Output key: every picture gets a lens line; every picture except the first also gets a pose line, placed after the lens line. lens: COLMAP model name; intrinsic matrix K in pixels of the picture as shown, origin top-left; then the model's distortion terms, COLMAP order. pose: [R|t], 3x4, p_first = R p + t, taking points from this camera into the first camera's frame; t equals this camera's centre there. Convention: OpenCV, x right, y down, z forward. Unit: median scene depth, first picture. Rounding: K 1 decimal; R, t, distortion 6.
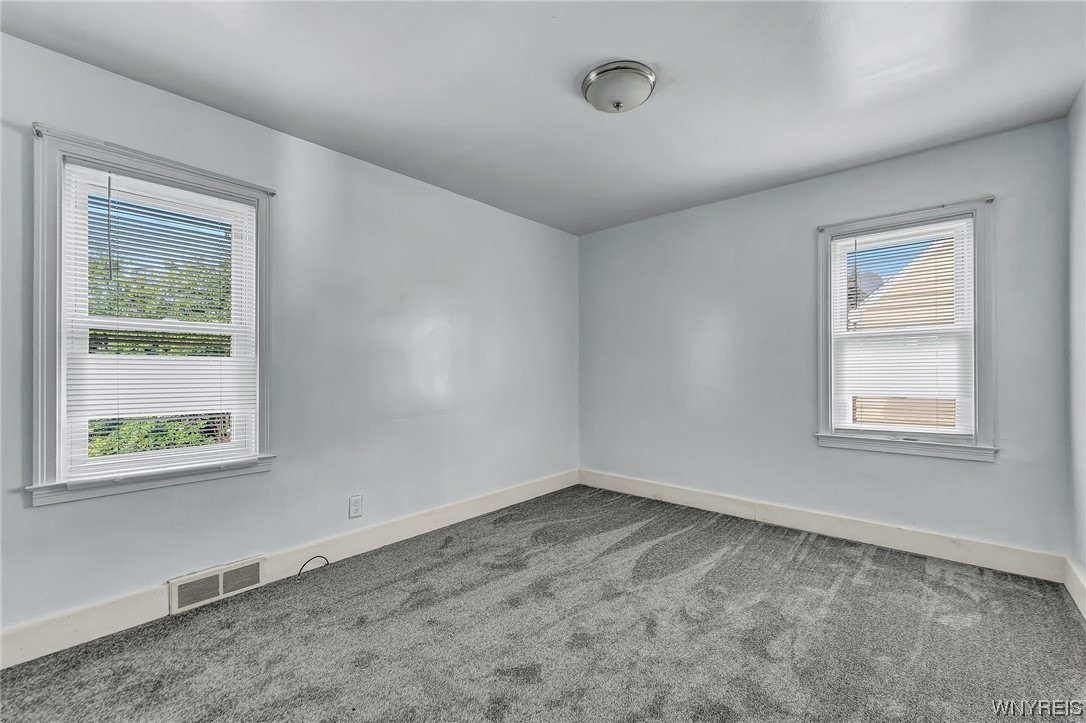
lens RADIAL K [[457.7, 0, 543.0], [0, 457.7, 361.5], [0, 0, 1]] dist [0.000475, -0.000047]
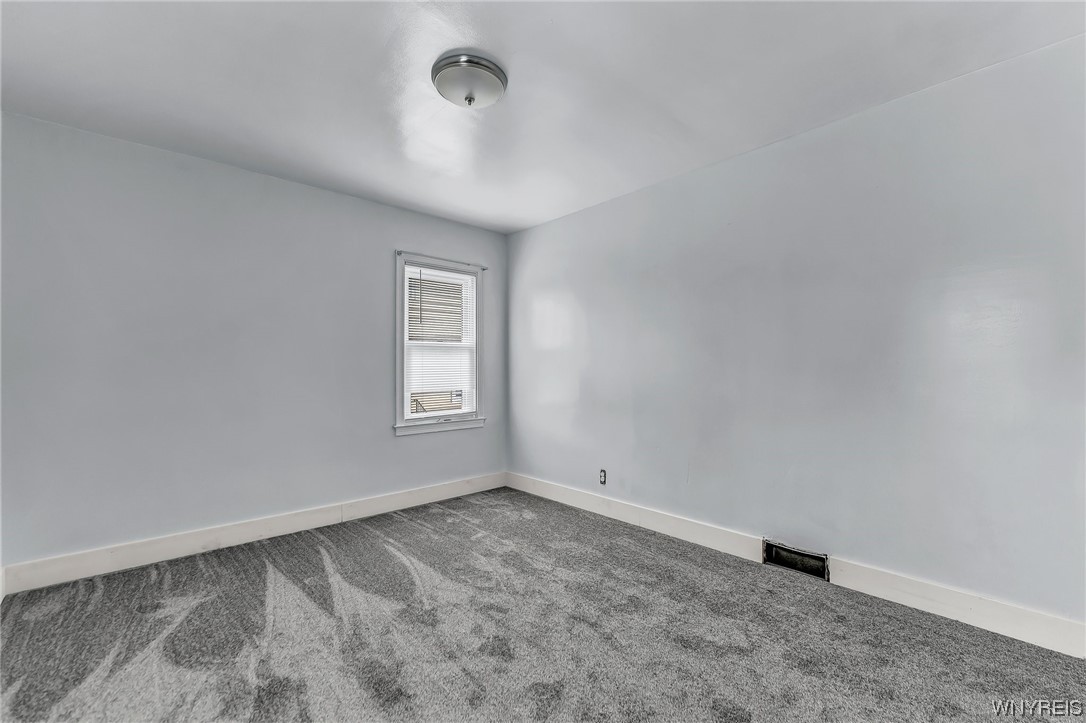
lens RADIAL K [[457.7, 0, 543.0], [0, 457.7, 361.5], [0, 0, 1]] dist [0.000475, -0.000047]
pose [[0.100115, 0.026717, 0.994617, -0.596435], [-0.008281, 0.999627, -0.026018, 0.023577], [-0.994941, -0.005632, 0.100299, 0.566158]]
